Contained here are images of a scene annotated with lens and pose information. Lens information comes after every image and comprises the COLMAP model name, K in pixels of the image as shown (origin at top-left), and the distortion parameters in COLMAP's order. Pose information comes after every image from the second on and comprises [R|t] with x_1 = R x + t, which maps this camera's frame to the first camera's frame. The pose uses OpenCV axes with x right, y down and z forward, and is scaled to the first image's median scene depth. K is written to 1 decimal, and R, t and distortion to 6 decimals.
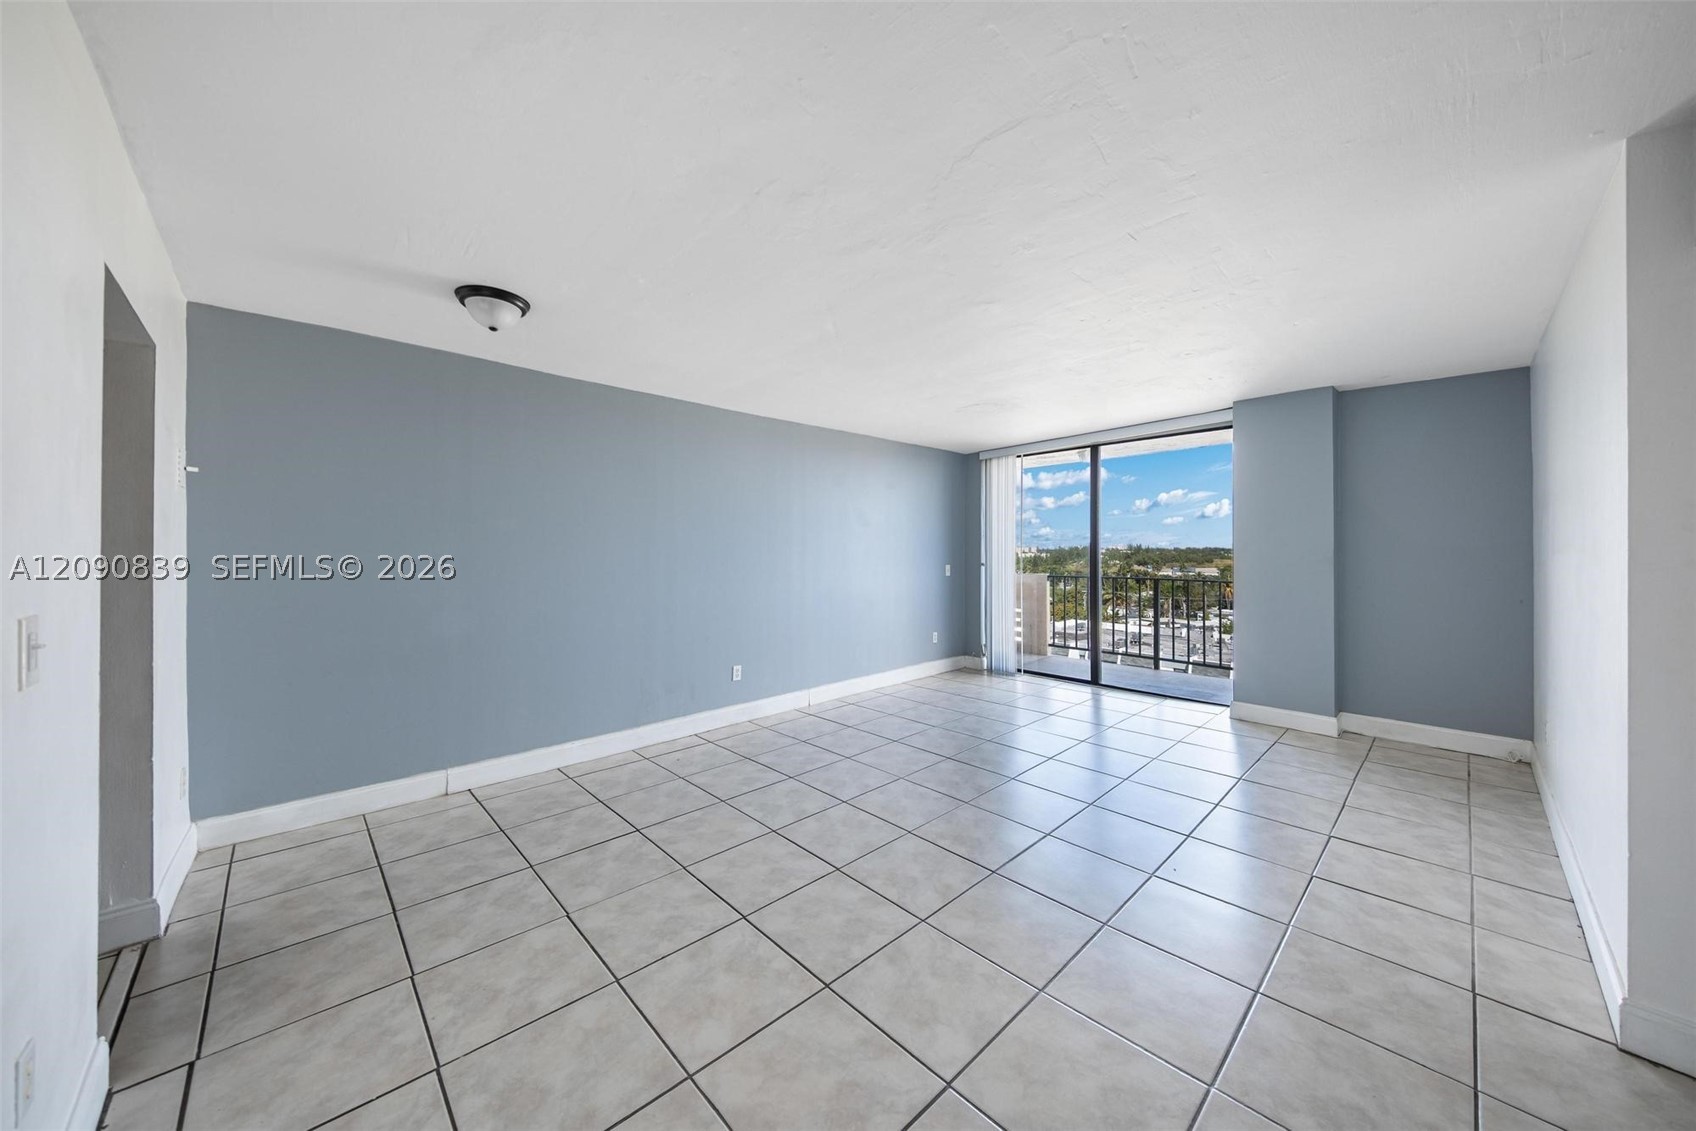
lens RADIAL K [[591.6, 0, 866.1], [0, 591.6, 549.3], [0, 0, 1]] dist [0.035336, -0.013430]
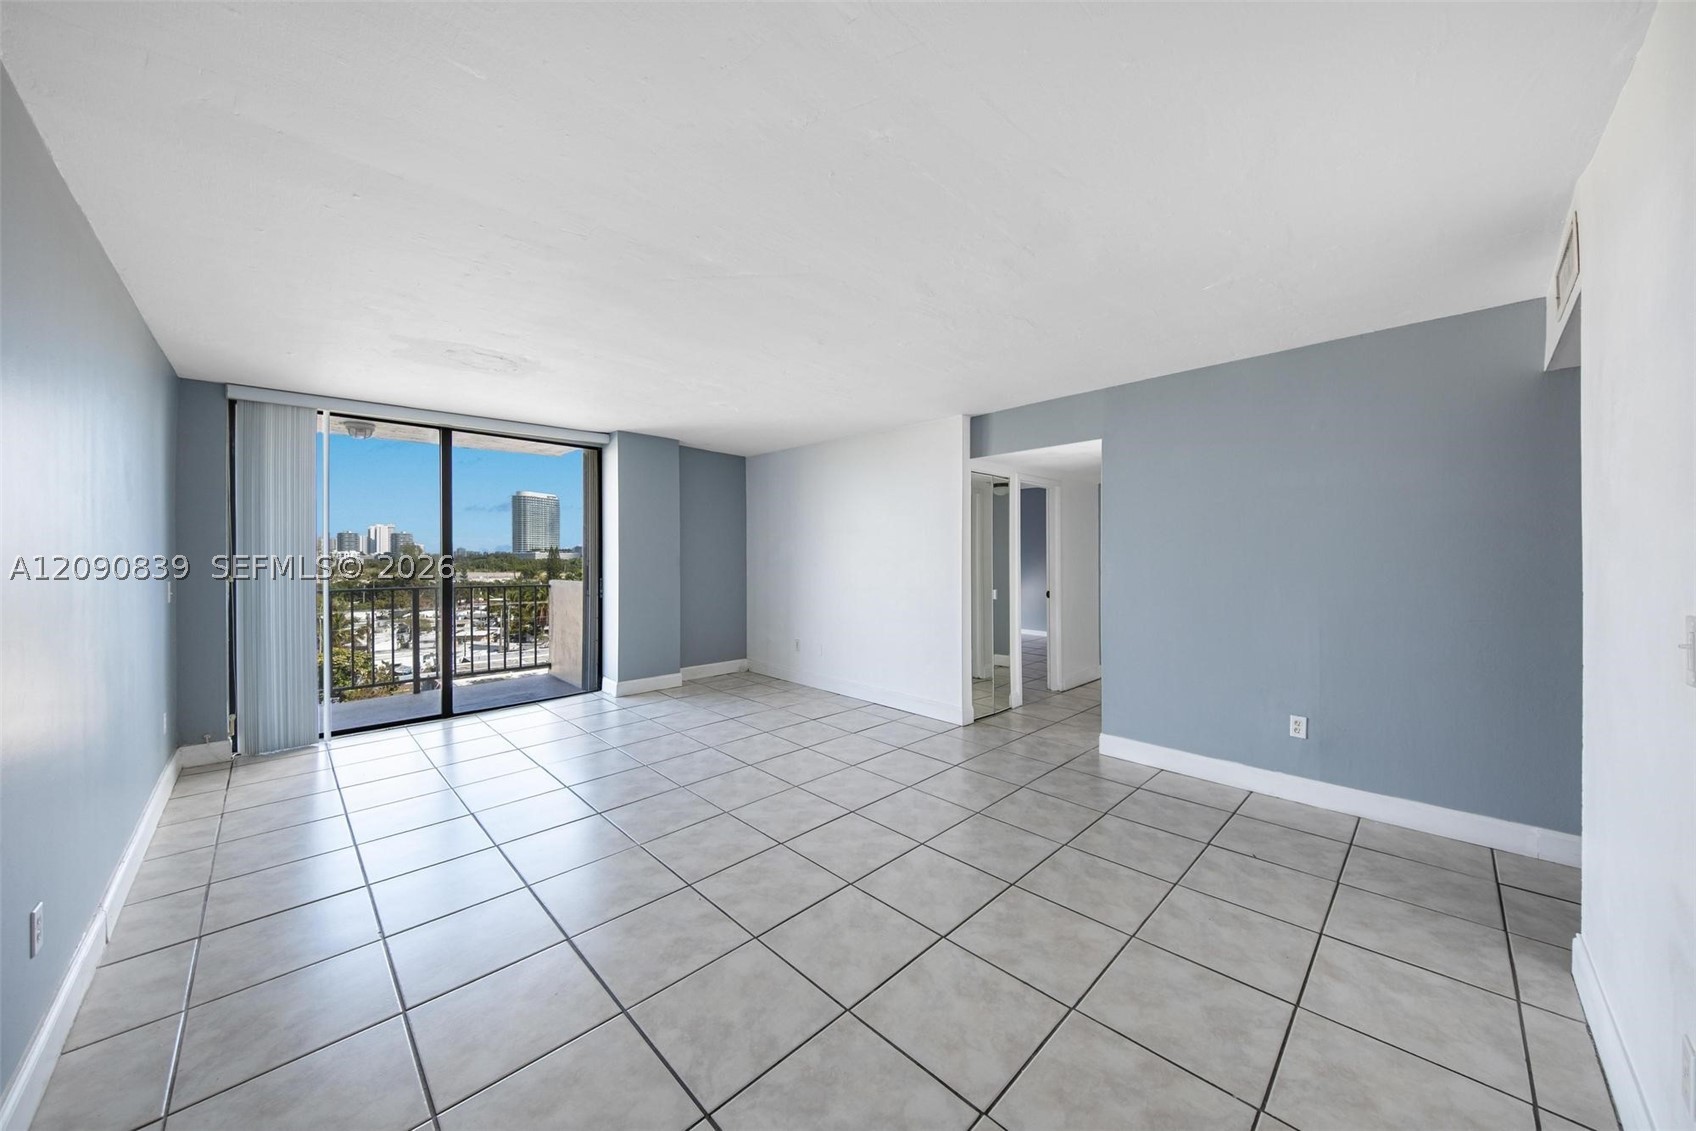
lens RADIAL K [[576.3, 0, 848.0], [0, 576.3, 565.5], [0, 0, 1]] dist [0.013240, -0.000070]
pose [[-0.004607, -0.016215, 0.999858, -1.089978], [-0.001900, 0.999867, 0.016207, 0.004297], [-0.999988, -0.001825, -0.004637, 1.124992]]
